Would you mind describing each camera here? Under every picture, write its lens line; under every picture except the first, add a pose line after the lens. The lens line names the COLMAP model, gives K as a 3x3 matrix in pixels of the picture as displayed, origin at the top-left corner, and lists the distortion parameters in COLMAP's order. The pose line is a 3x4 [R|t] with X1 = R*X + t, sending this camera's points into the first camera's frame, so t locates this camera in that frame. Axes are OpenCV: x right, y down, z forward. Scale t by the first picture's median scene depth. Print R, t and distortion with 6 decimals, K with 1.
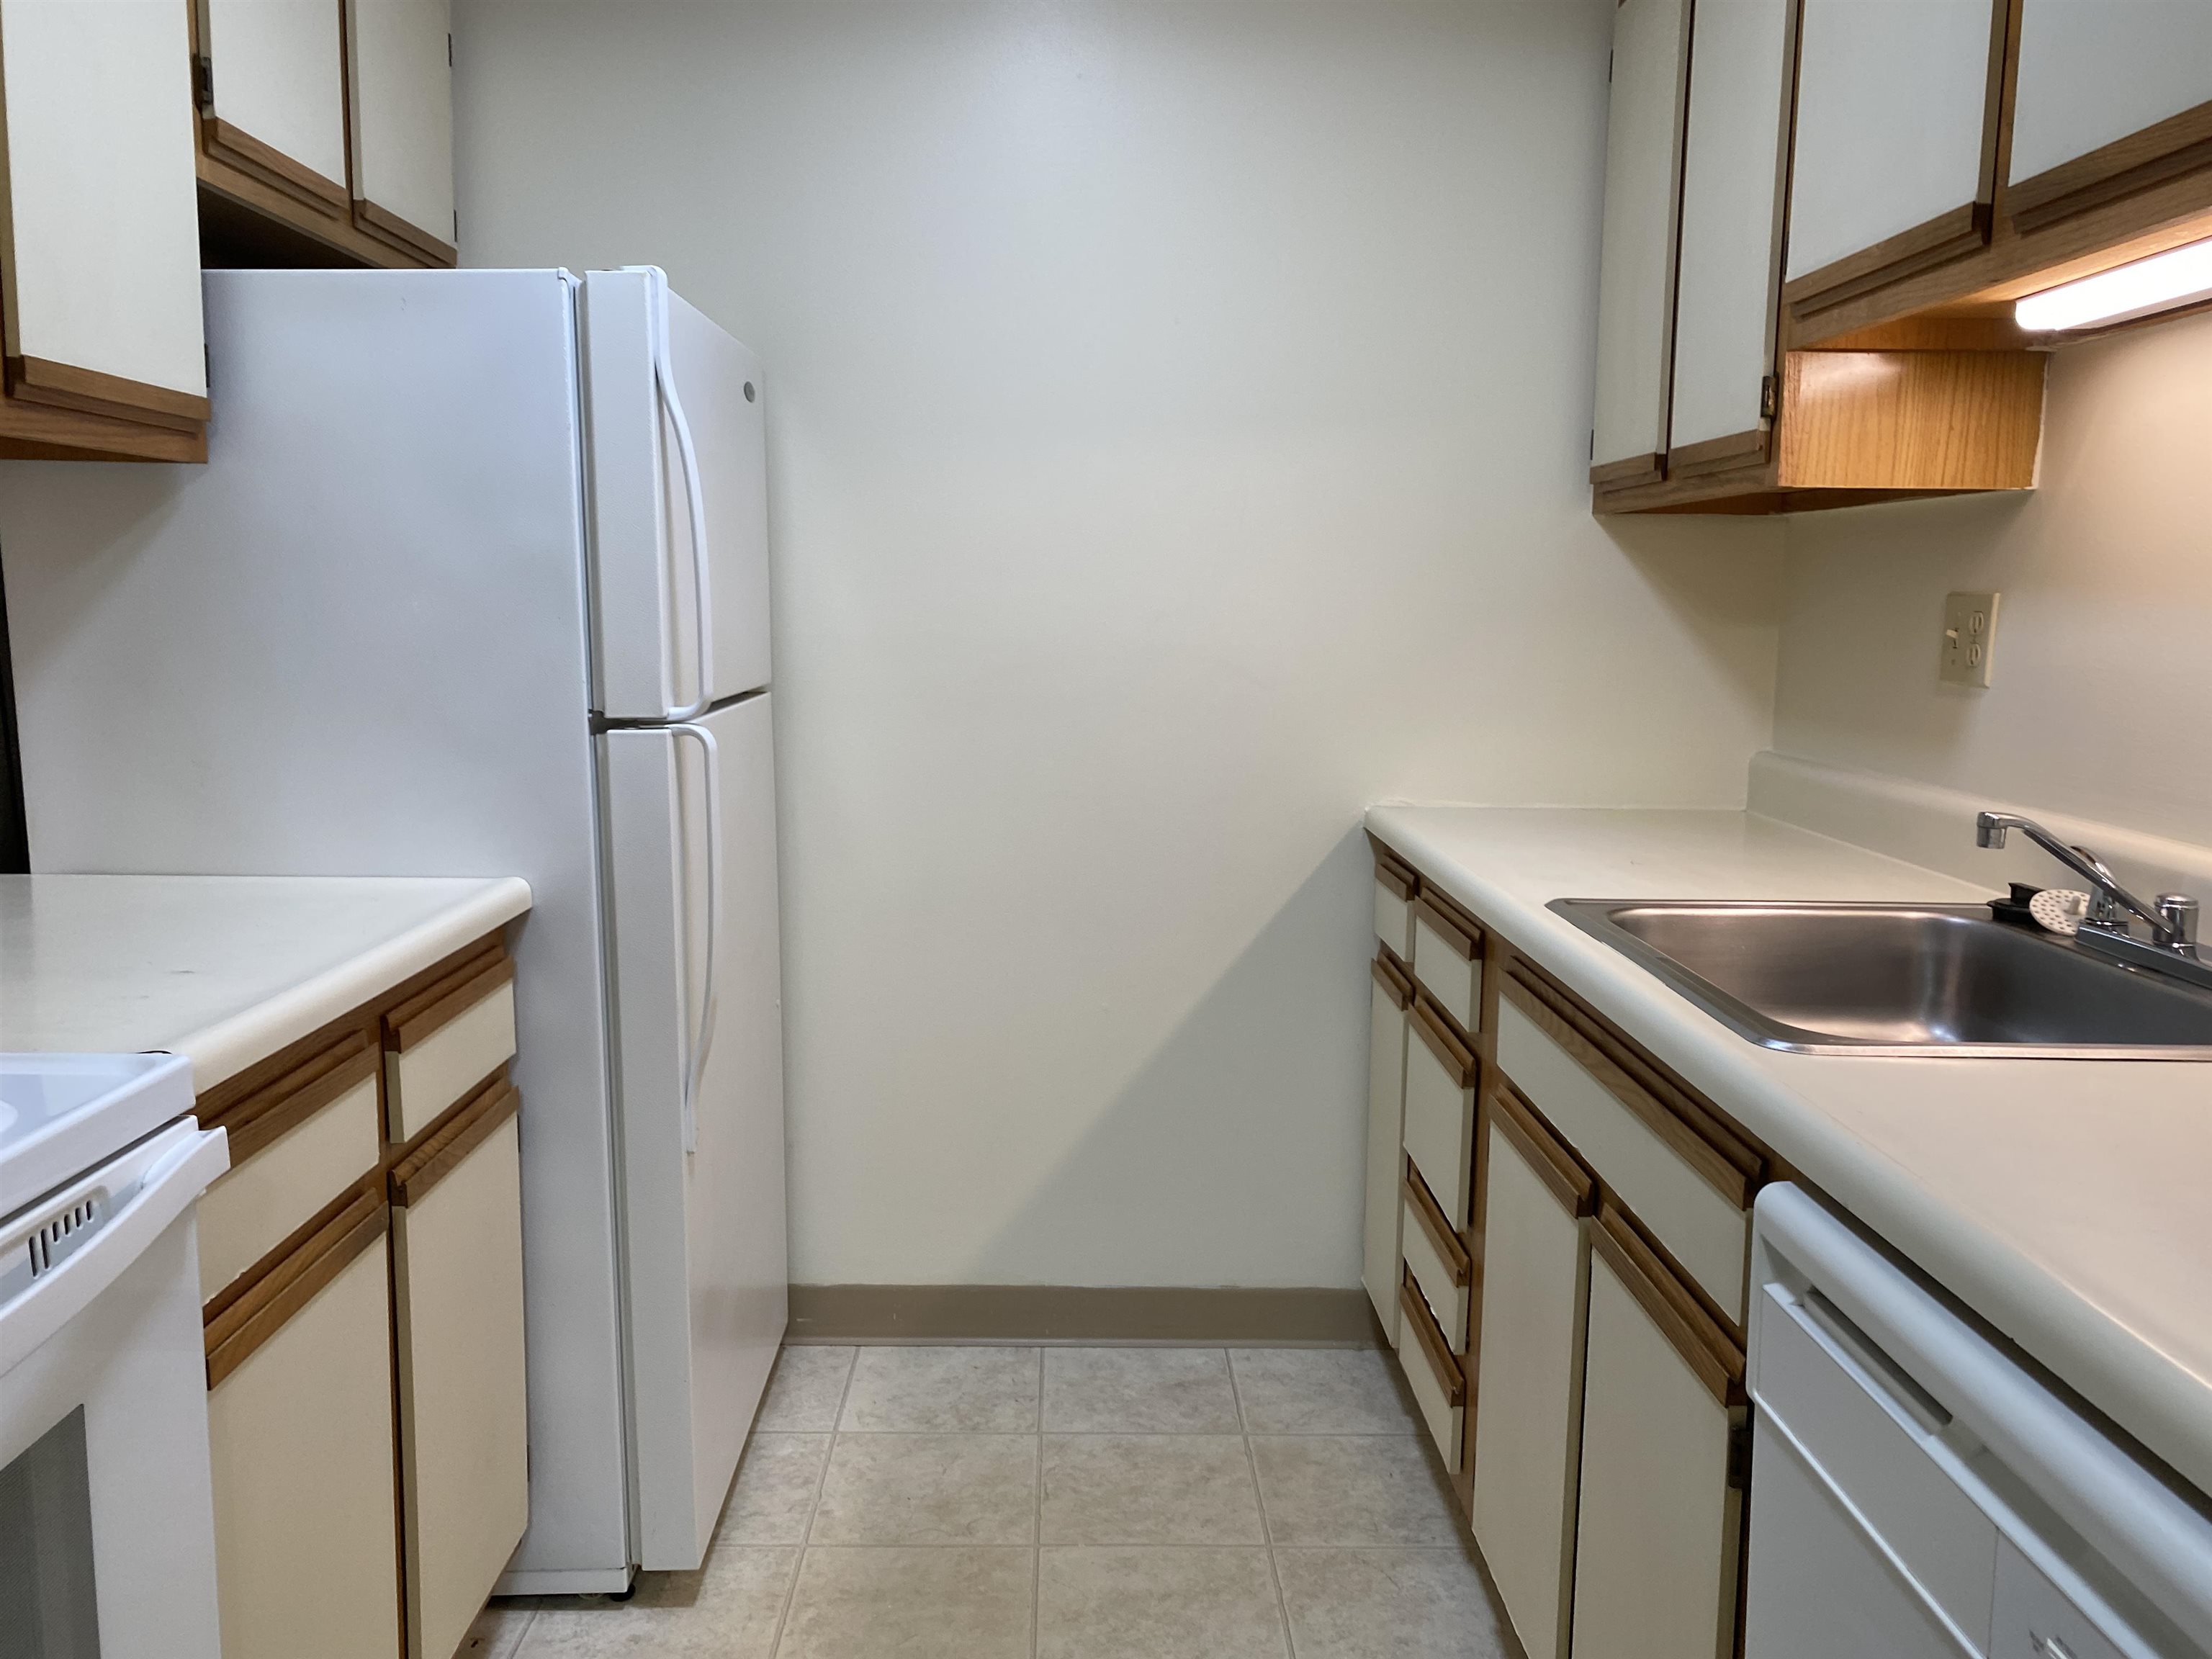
lens RADIAL K [[1674.2, 0, 1106.0], [0, 1674.2, 829.5], [0, 0, 1]] dist [0.022582, -0.006269]
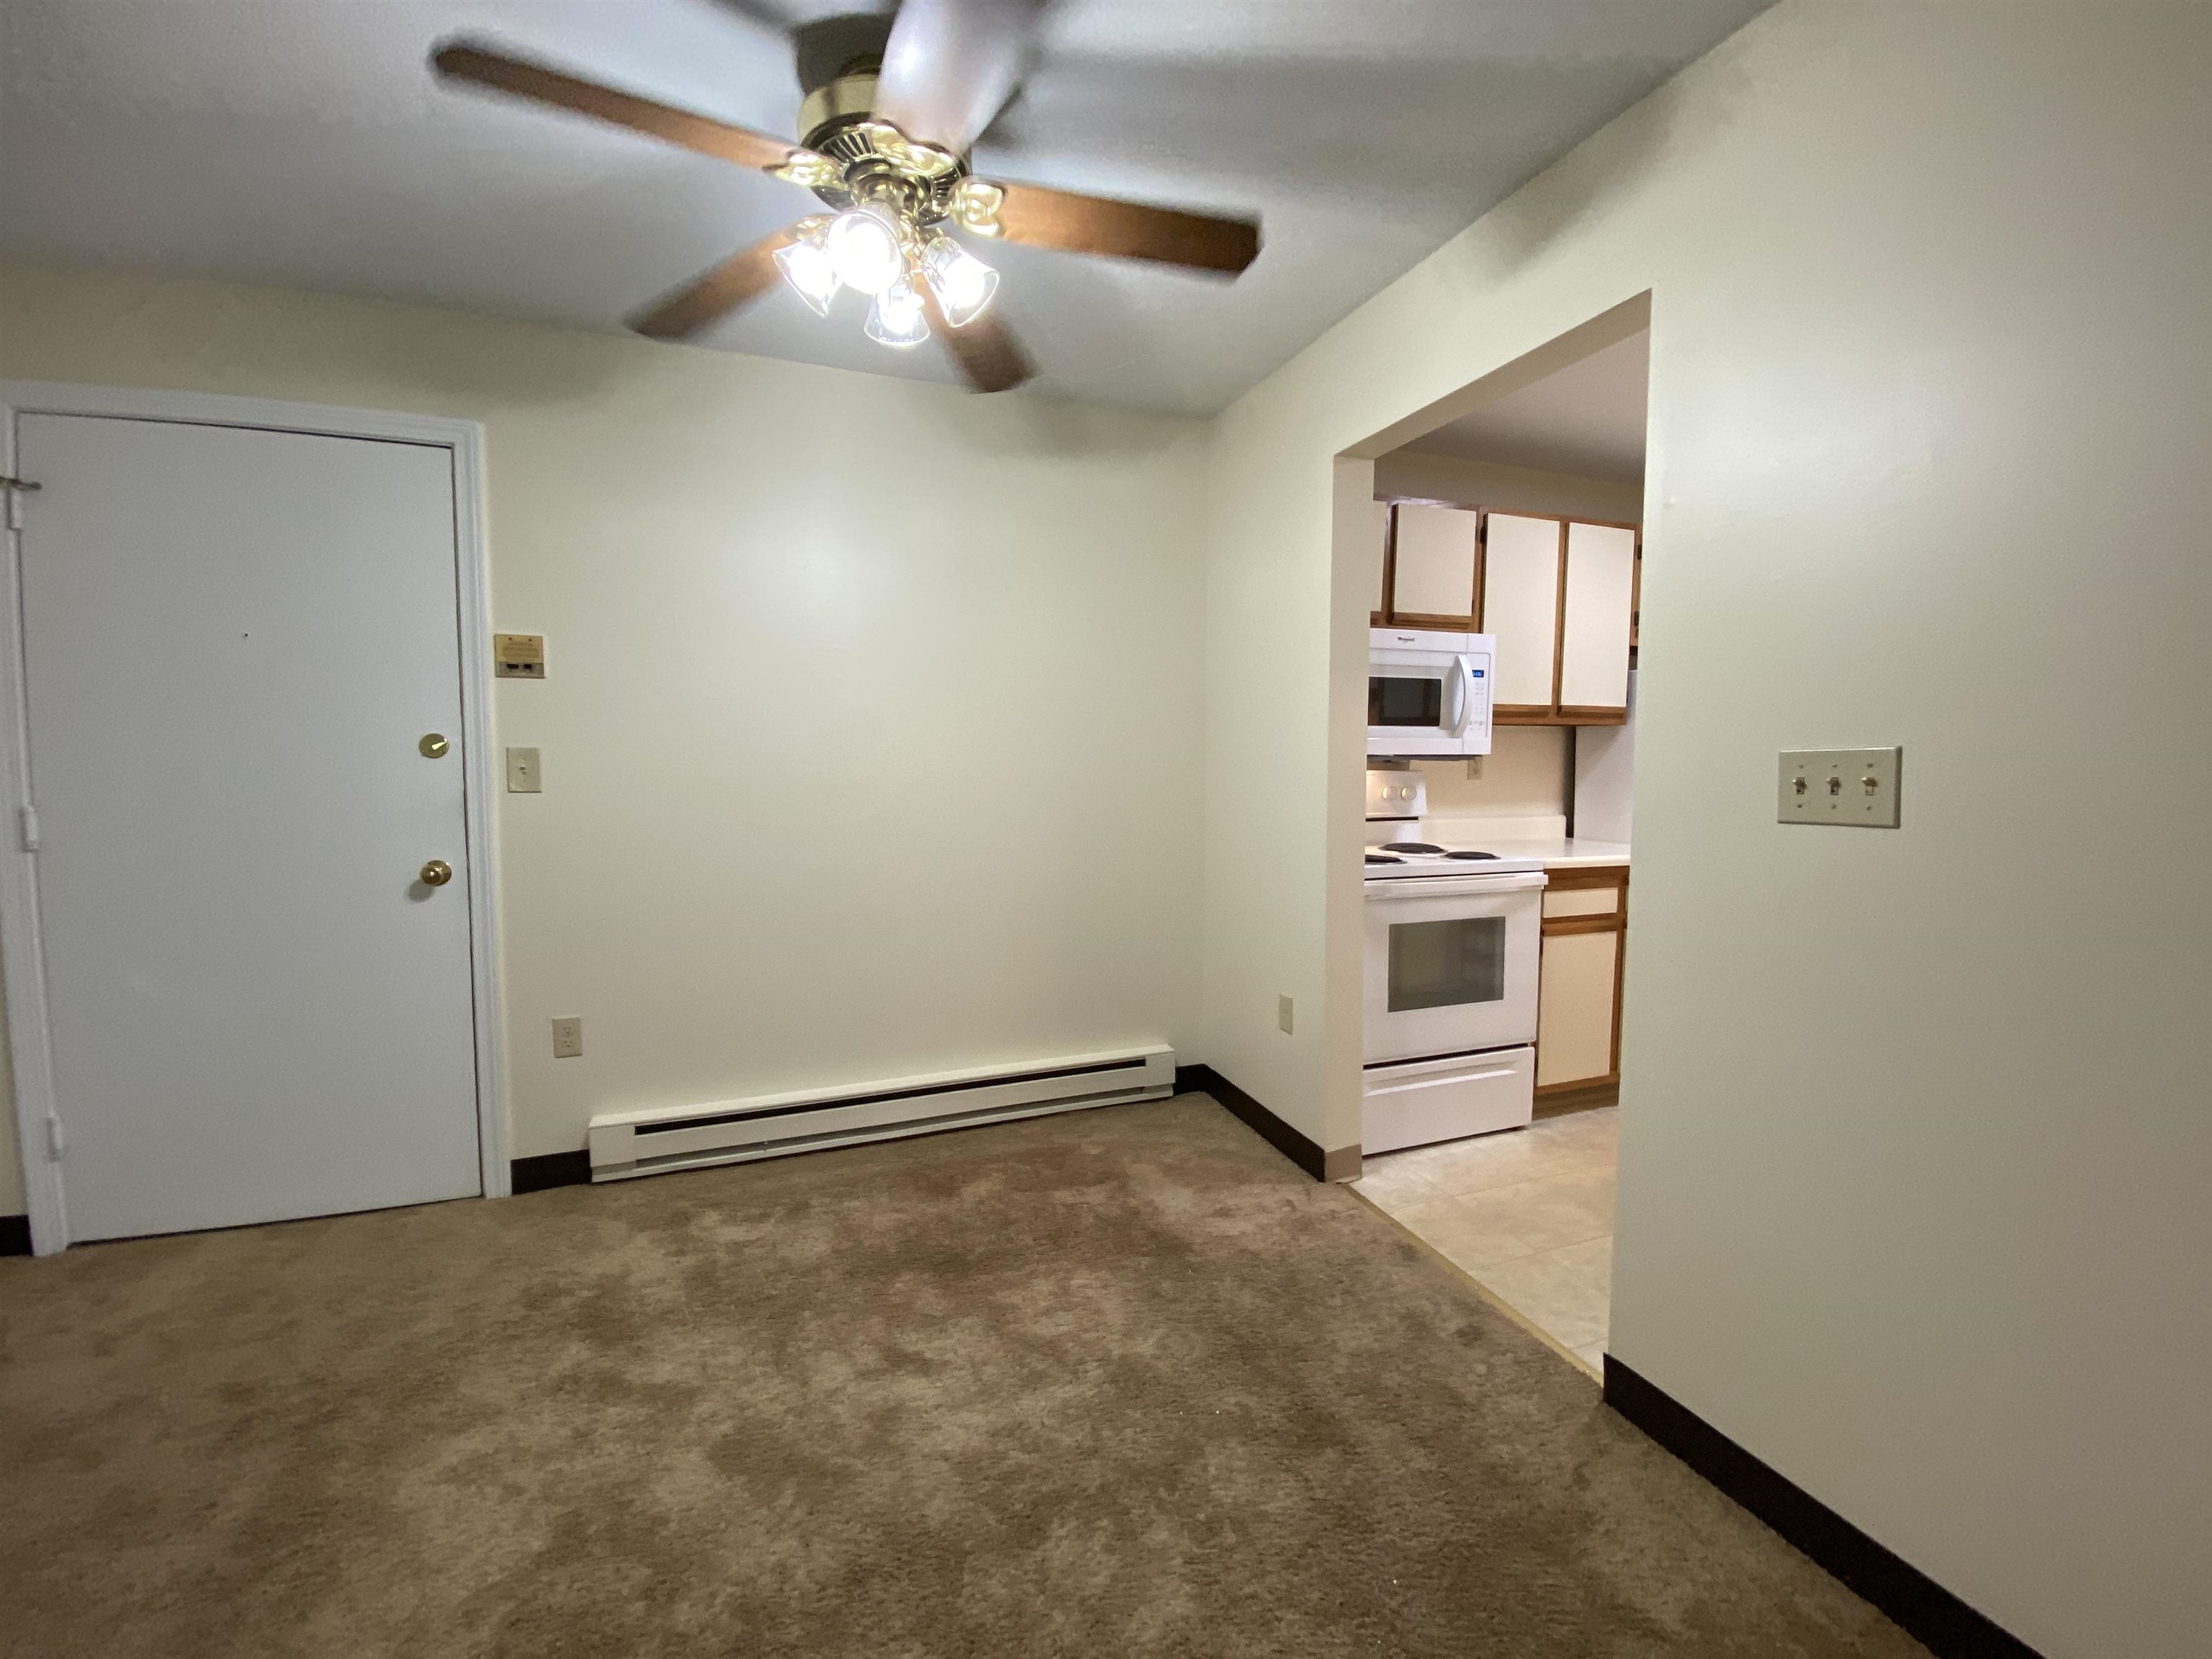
lens RADIAL K [[890.7, 0, 1090.8], [0, 890.7, 813.5], [0, 0, 1]] dist [0.011194, -0.016509]
pose [[0.326275, 0.055342, -0.943653, 0.742628], [-0.131247, 0.991268, 0.012755, 0.075636], [0.936119, 0.119690, 0.330689, -0.542722]]
